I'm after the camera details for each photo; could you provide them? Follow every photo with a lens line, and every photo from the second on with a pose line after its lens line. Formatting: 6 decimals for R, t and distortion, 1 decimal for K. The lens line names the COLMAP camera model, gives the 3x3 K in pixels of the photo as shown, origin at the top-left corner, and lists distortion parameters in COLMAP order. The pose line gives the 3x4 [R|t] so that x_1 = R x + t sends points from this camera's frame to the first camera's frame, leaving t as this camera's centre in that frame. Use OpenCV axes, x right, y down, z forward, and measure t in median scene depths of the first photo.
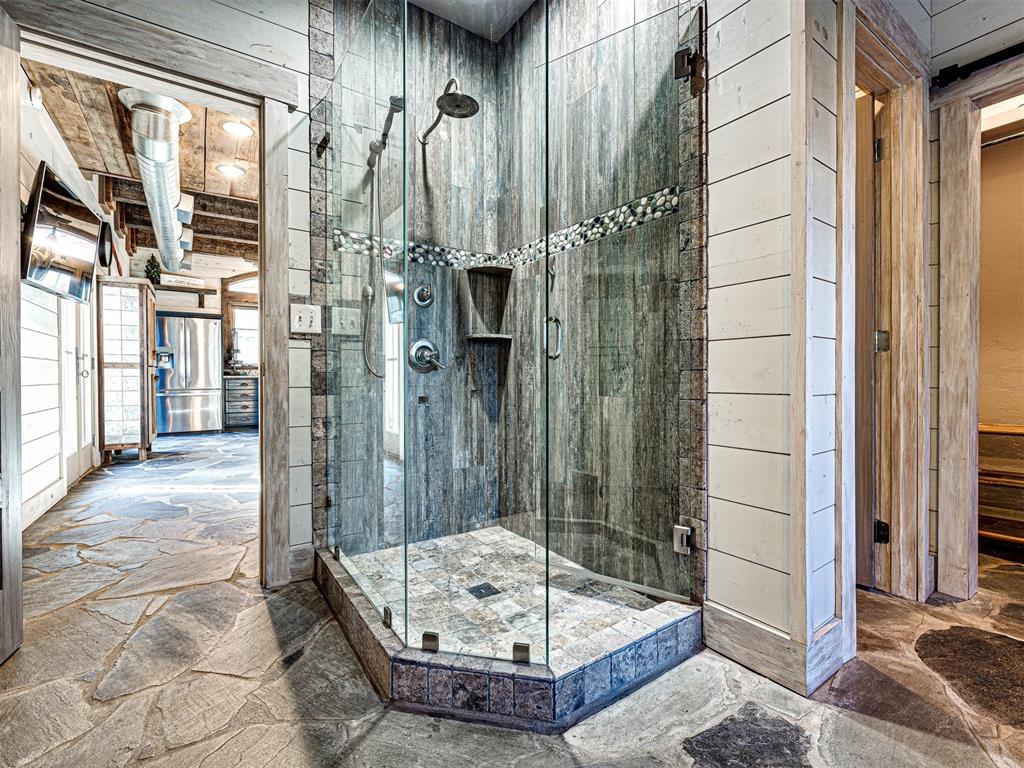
lens RADIAL K [[456.4, 0, 498.7], [0, 456.4, 378.1], [0, 0, 1]] dist [0.000379, 0.000762]
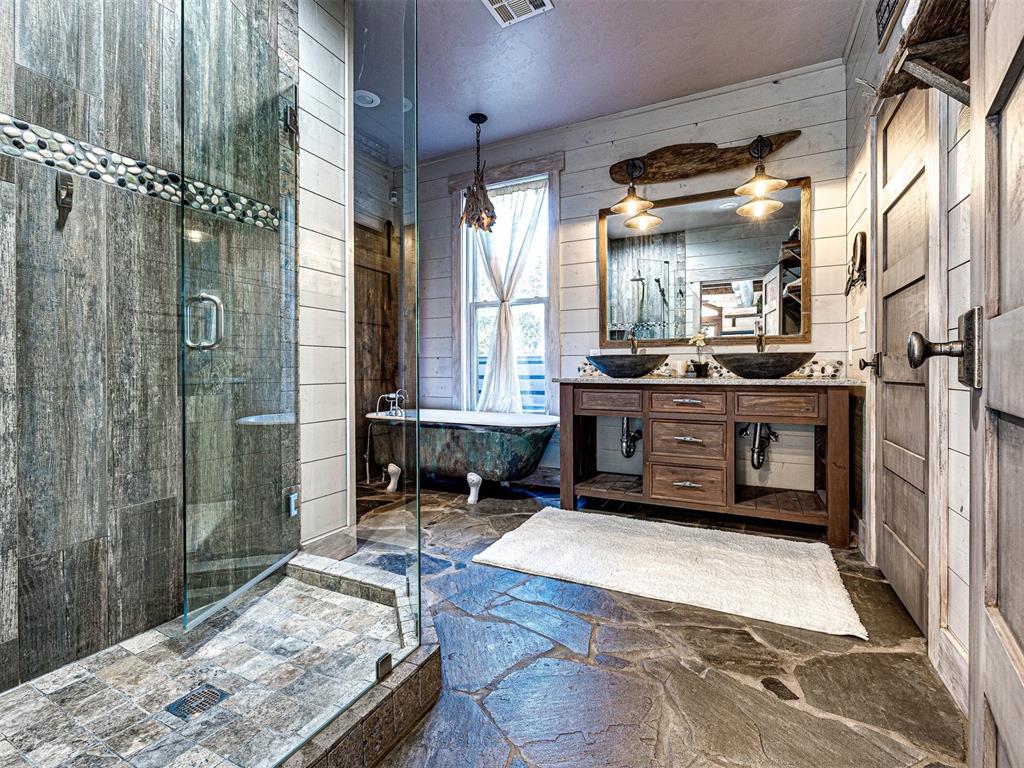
lens RADIAL K [[469.8, 0, 516.5], [0, 469.8, 365.8], [0, 0, 1]] dist [-0.002613, -0.000318]
pose [[-0.494852, 0.011898, 0.868896, -0.848382], [0.005565, 0.999929, -0.010523, -0.003728], [-0.868960, -0.000372, -0.494883, 0.939153]]
